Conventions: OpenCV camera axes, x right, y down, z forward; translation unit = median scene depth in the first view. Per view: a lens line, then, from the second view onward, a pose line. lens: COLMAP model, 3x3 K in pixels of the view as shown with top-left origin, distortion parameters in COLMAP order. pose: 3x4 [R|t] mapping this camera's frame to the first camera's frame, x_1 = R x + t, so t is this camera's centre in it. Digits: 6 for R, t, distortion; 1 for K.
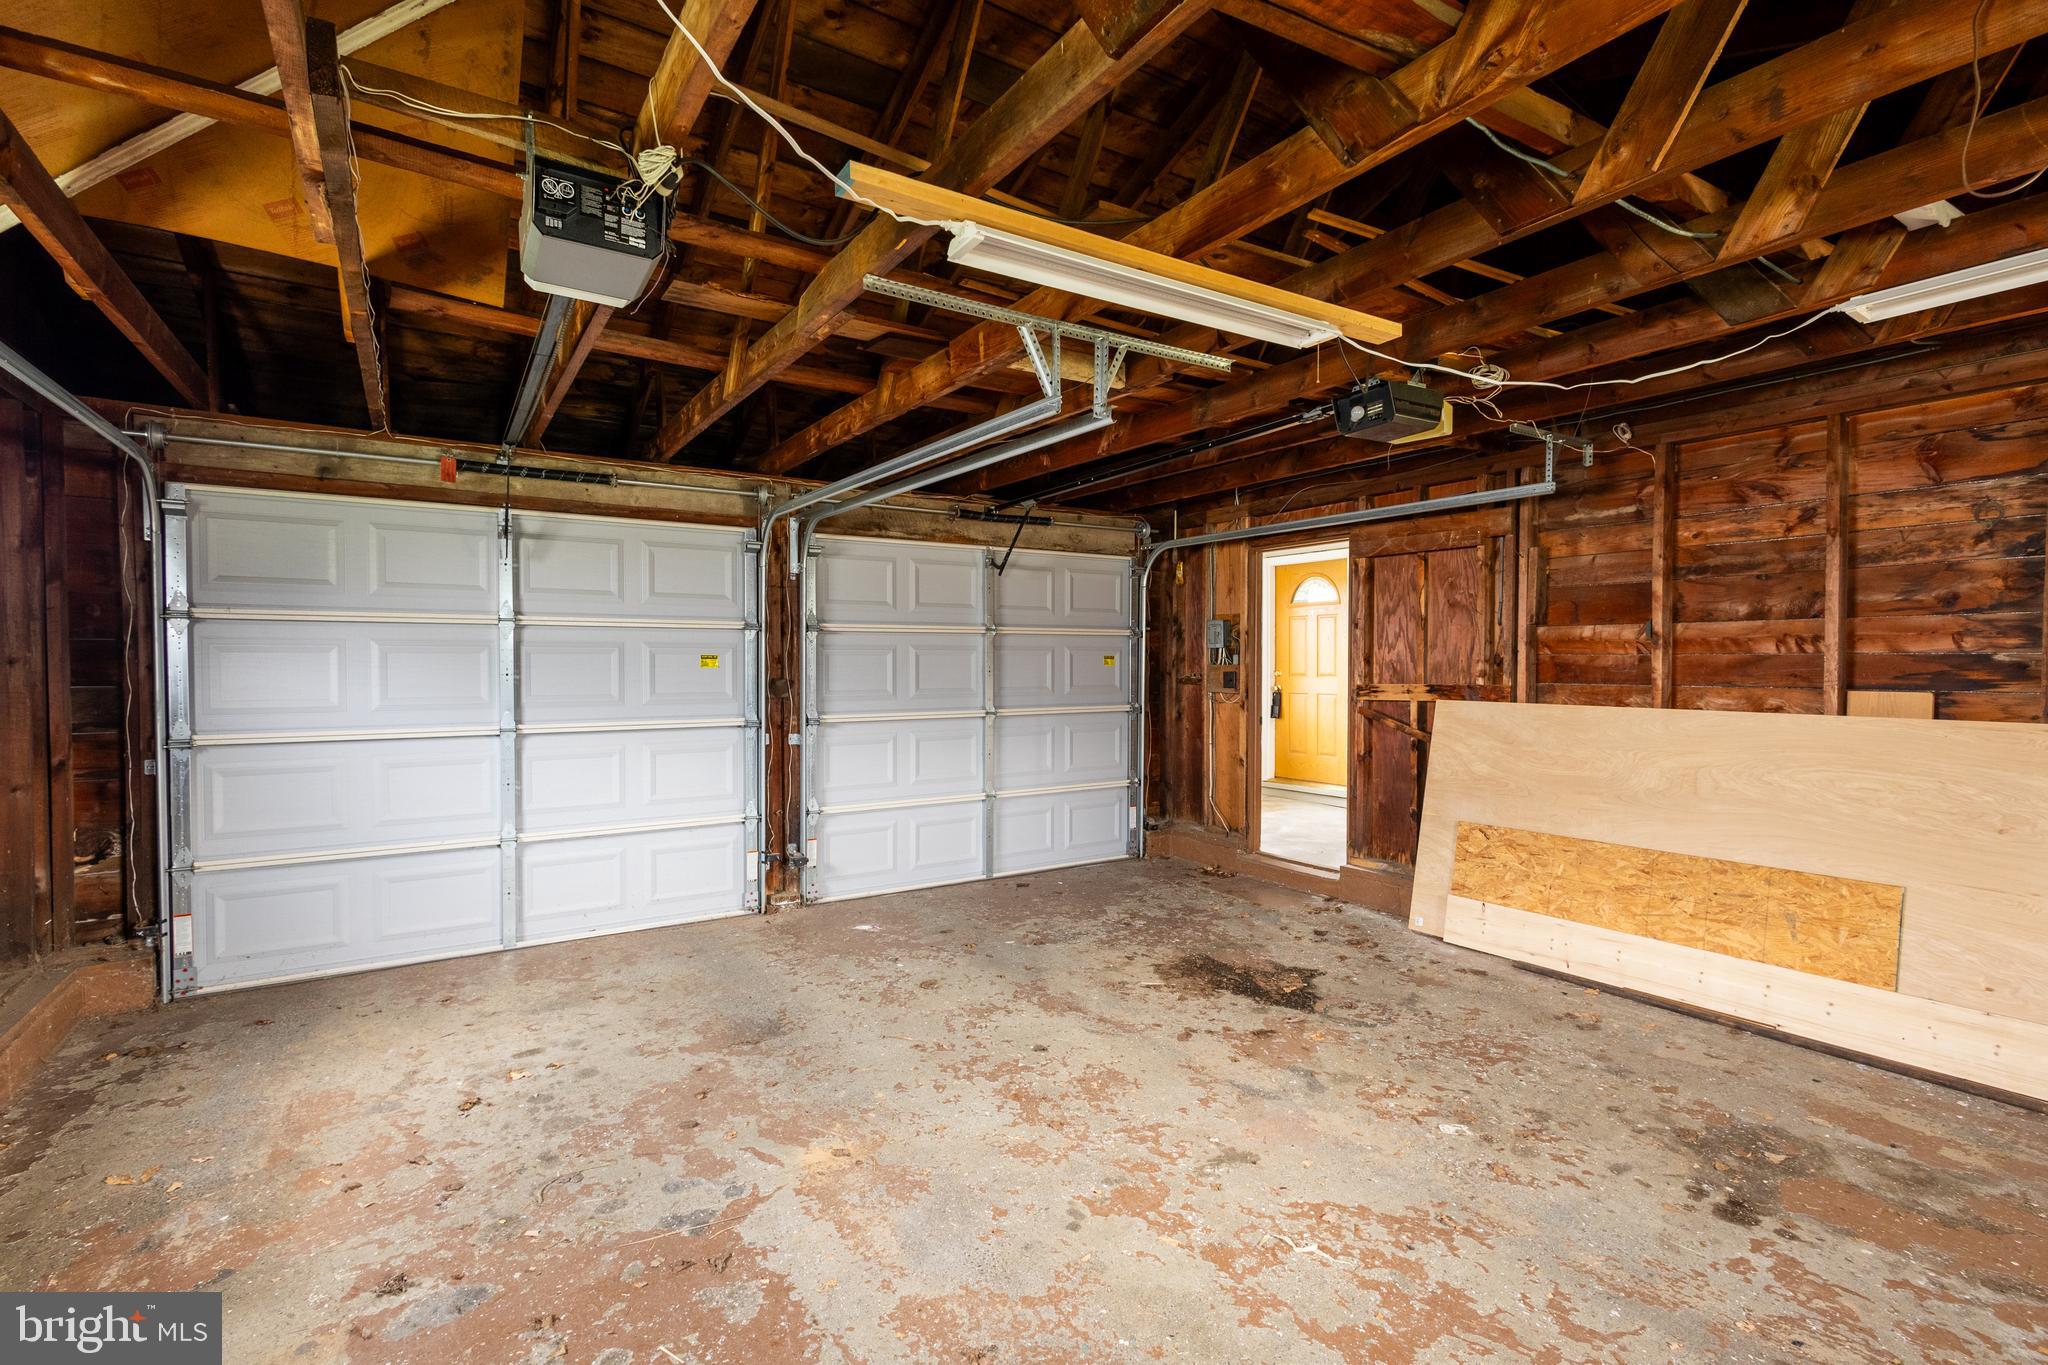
lens RADIAL K [[956.9, 0, 1028.5], [0, 956.9, 684.4], [0, 0, 1]] dist [-0.000486, 0.000367]
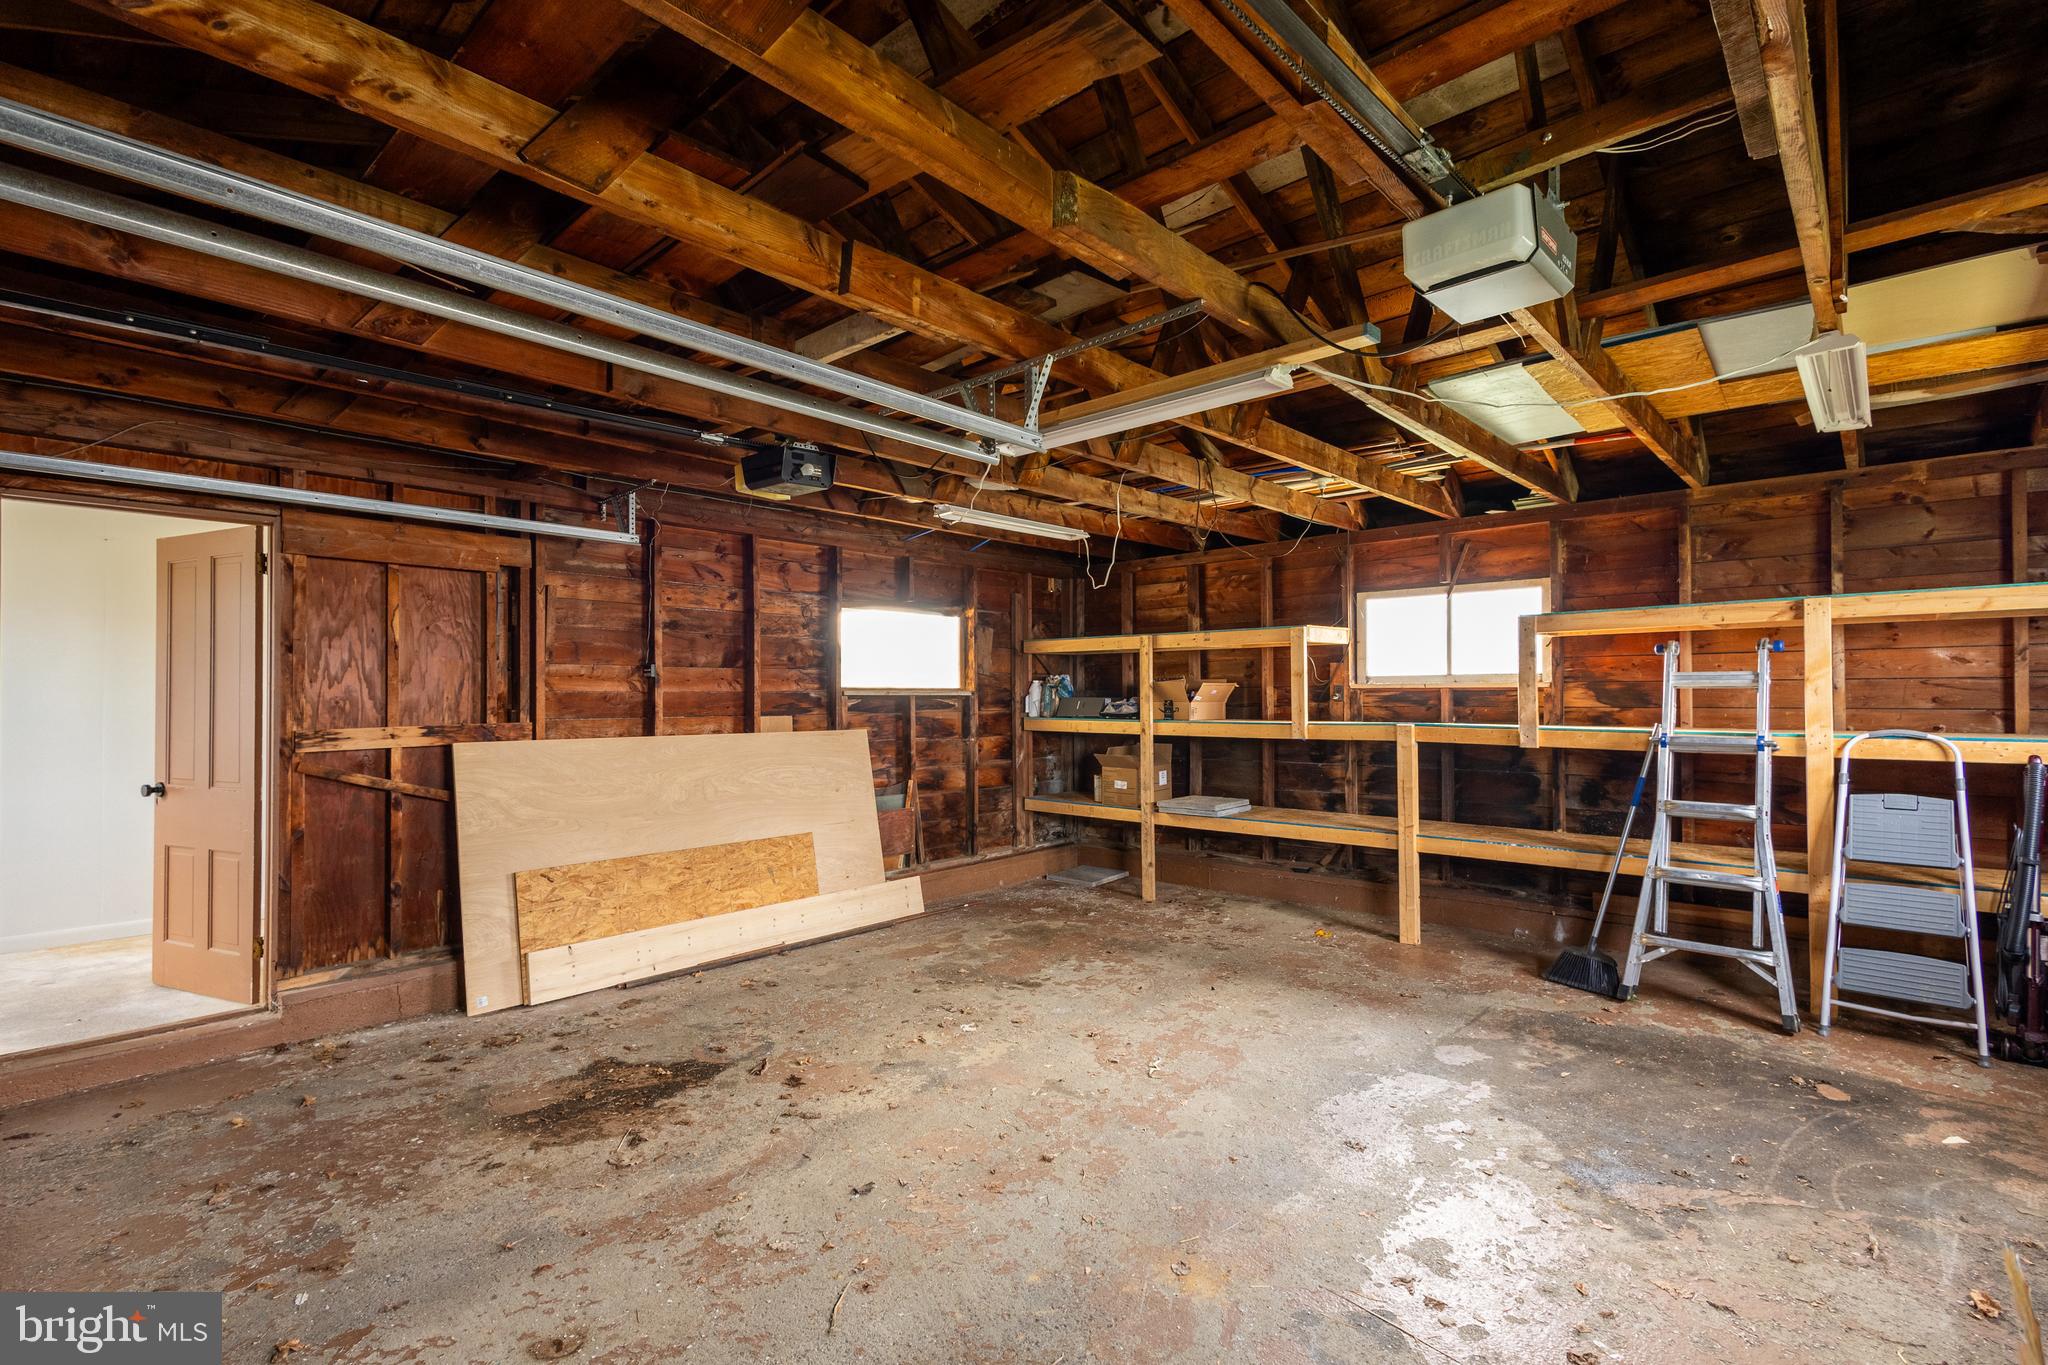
lens RADIAL K [[956.9, 0, 1025.7], [0, 956.9, 683.6], [0, 0, 1]] dist [-0.000486, 0.000367]
pose [[-0.268392, 0.015436, 0.963186, -0.661908], [0.029745, 0.999528, -0.007729, -0.018976], [-0.962851, 0.026576, -0.268724, 0.904893]]
